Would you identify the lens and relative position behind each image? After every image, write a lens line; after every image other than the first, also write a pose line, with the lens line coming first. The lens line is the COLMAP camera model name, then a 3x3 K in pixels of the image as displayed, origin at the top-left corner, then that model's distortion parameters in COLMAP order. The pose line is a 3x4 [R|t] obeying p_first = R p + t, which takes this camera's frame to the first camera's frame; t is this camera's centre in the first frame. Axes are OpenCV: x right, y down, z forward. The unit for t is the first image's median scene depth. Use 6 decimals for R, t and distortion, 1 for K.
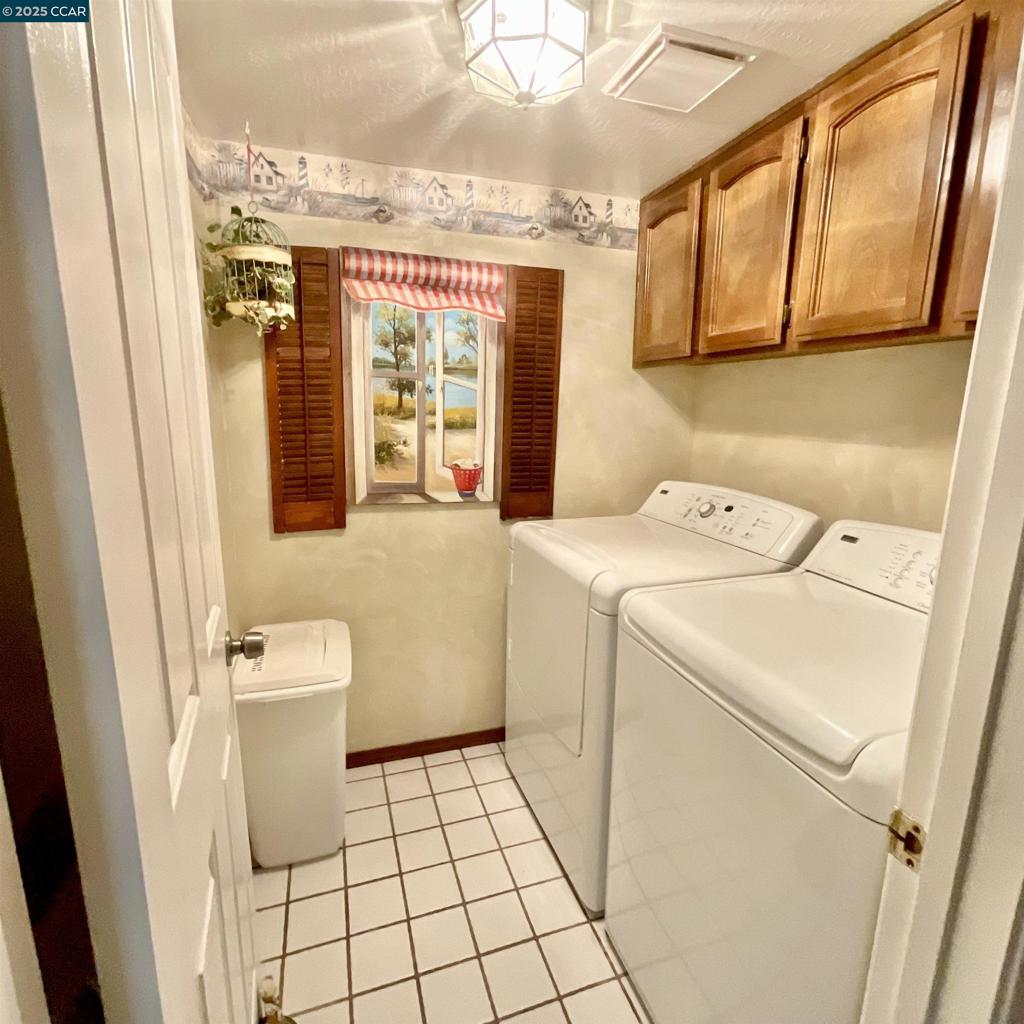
lens RADIAL K [[550.6, 0, 513.6], [0, 550.6, 510.5], [0, 0, 1]] dist [-0.010000, 0.005707]
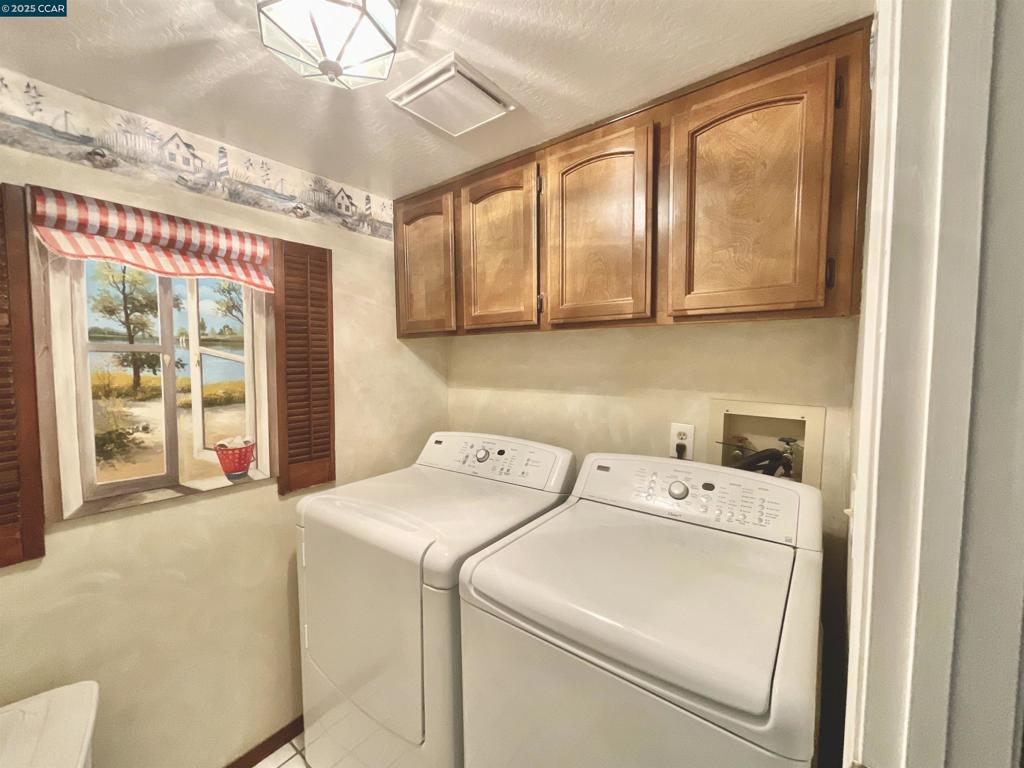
lens RADIAL K [[411.6, 0, 510.3], [0, 411.6, 382.6], [0, 0, 1]] dist [-0.001635, -0.000678]
pose [[0.826561, -0.059547, 0.559688, -0.094722], [0.128899, 0.987987, -0.085246, -0.075079], [-0.547888, 0.142604, 0.824307, 0.203570]]
